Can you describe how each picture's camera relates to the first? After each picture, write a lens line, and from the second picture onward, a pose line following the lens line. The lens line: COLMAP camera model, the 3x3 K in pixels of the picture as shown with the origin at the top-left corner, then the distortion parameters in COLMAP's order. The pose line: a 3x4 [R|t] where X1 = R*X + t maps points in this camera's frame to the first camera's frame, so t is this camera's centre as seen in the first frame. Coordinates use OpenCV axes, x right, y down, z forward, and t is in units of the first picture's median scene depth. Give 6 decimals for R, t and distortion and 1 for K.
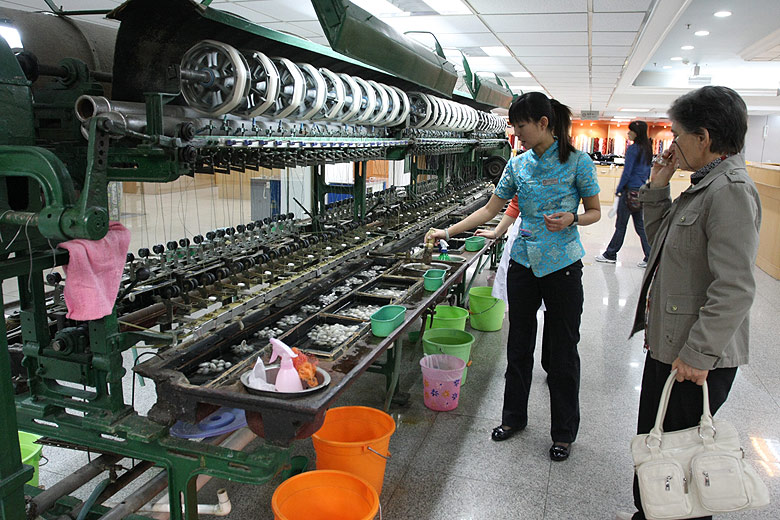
lens RADIAL K [[615.5, 0, 392.2], [0, 615.5, 261.6], [0, 0, 1]] dist [-0.044839, -0.000702]
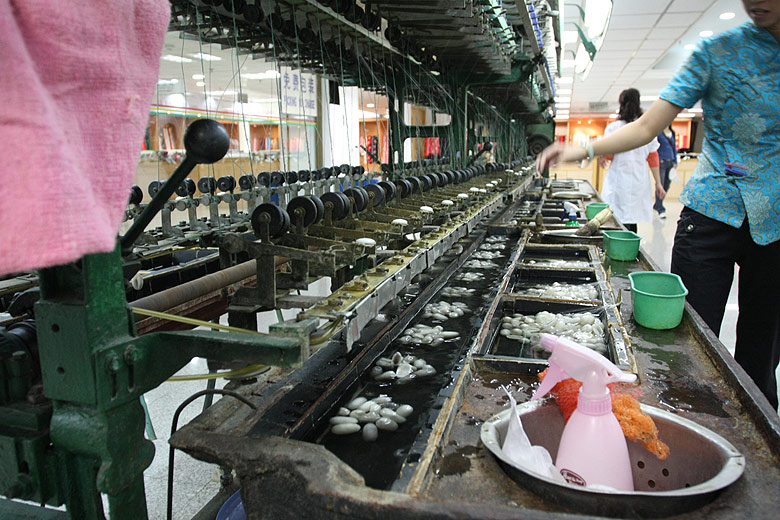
lens RADIAL K [[615.5, 0, 389.4], [0, 615.5, 256.6], [0, 0, 1]] dist [-0.044839, -0.000702]
pose [[0.998553, -0.043802, 0.031182, -0.312733], [0.044905, 0.998357, -0.035597, 0.090663], [-0.029571, 0.036946, 0.998880, 0.655789]]
